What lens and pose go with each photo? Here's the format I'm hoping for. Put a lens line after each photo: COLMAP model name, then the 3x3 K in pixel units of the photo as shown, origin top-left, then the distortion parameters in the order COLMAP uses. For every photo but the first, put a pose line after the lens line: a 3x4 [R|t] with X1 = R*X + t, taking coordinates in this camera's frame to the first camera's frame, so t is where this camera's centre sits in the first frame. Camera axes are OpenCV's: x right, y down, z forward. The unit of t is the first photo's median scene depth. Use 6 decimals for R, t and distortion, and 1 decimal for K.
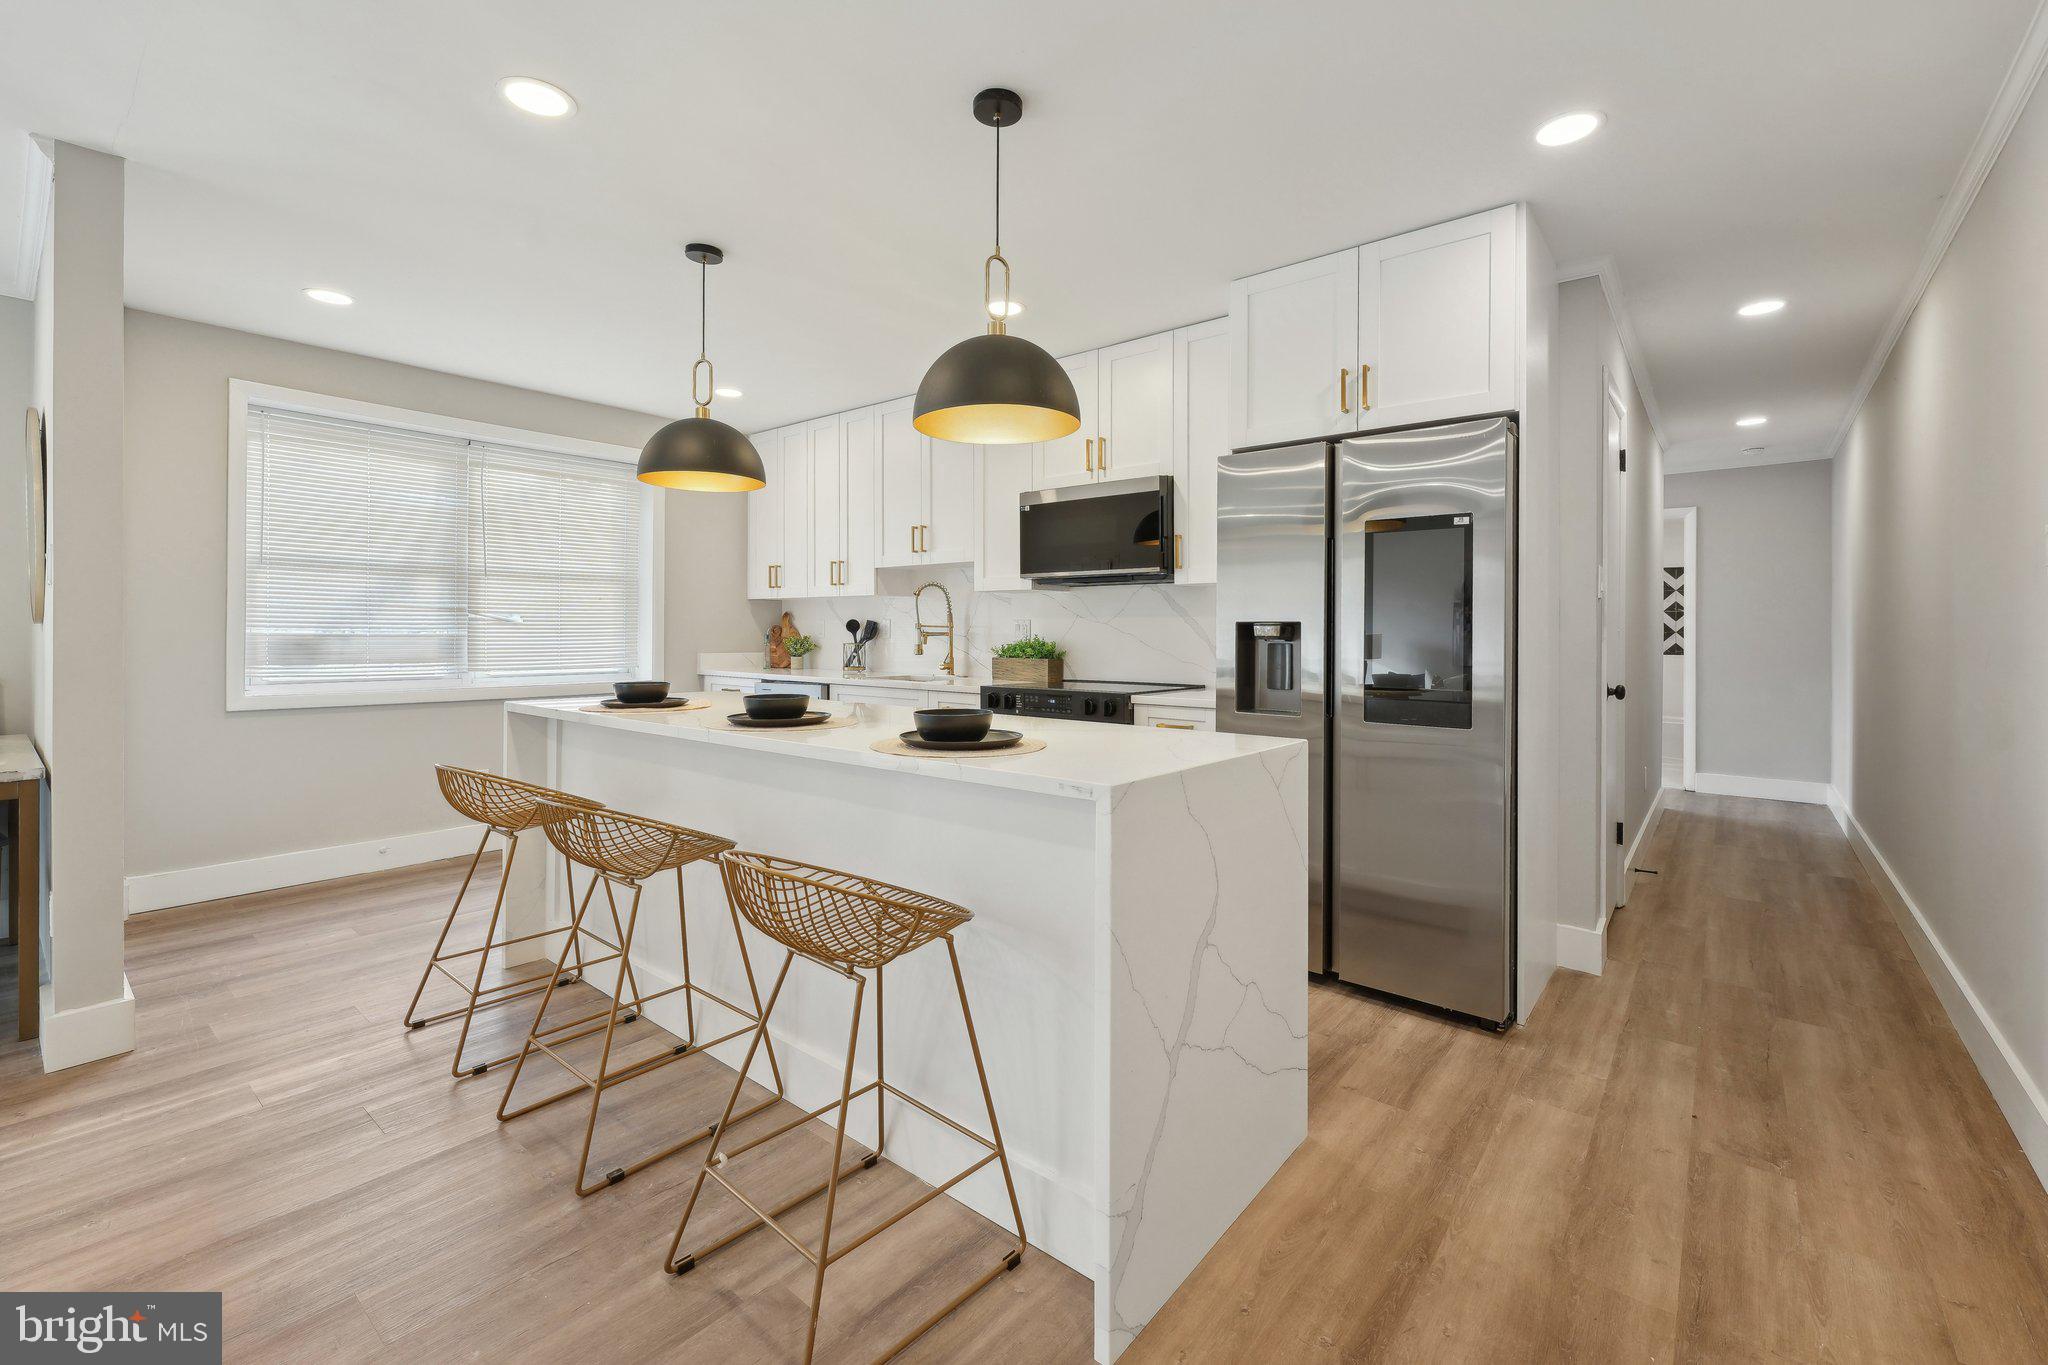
lens RADIAL K [[868.8, 0, 1019.5], [0, 868.8, 648.3], [0, 0, 1]] dist [0.000390, -0.000106]
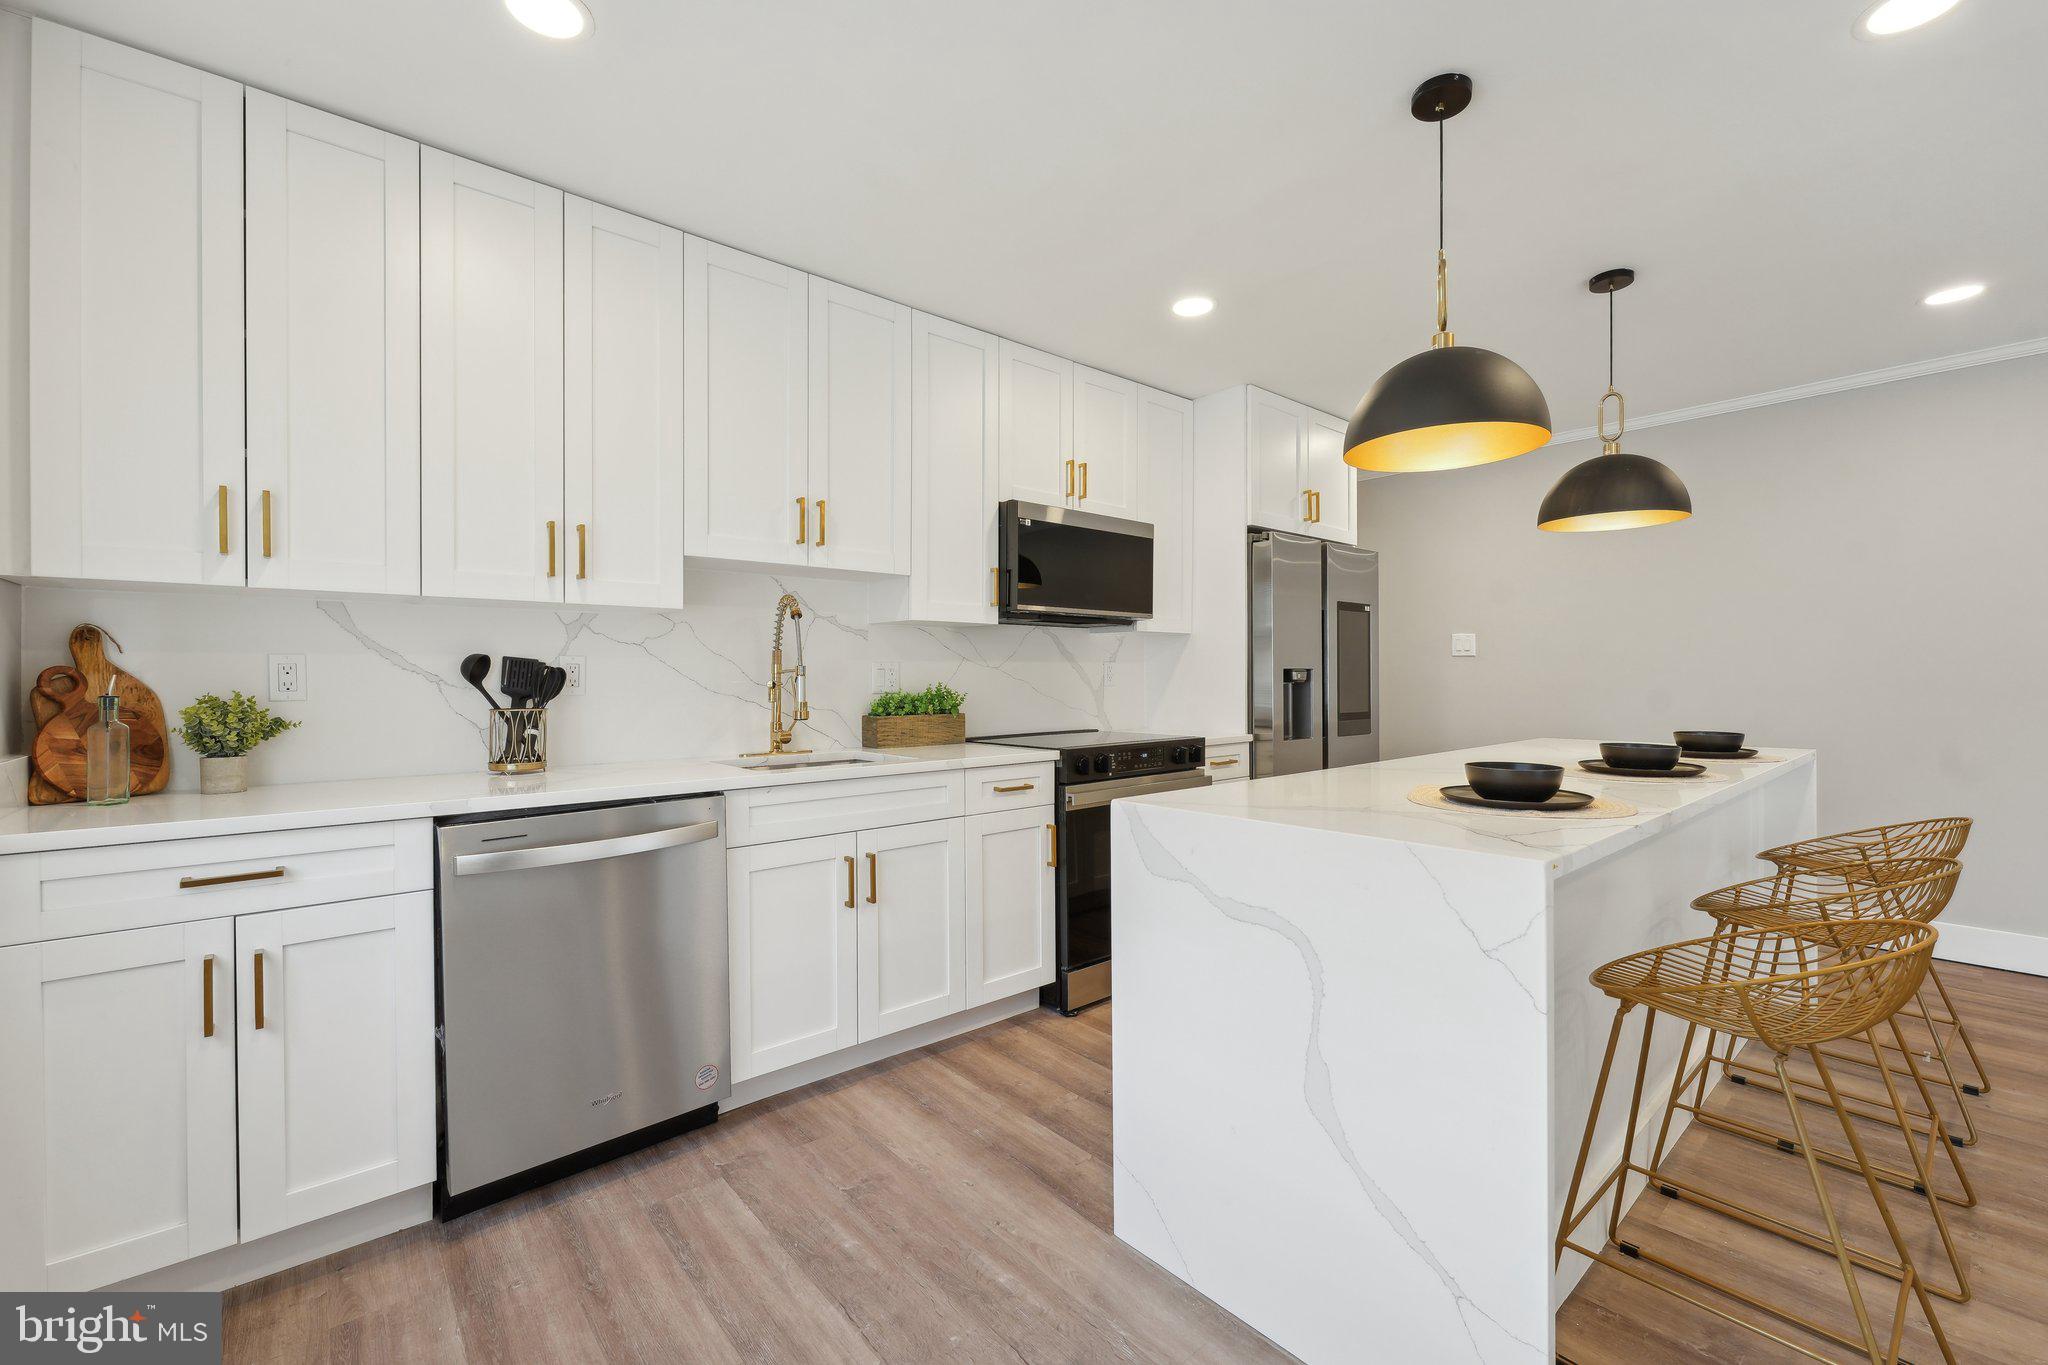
lens RADIAL K [[868.8, 0, 1019.5], [0, 868.8, 648.3], [0, 0, 1]] dist [0.000390, -0.000106]
pose [[0.163425, 0.031728, 0.986046, -0.800833], [0.025529, 0.999012, -0.036376, -0.018280], [-0.986225, 0.031118, 0.162453, 0.915438]]
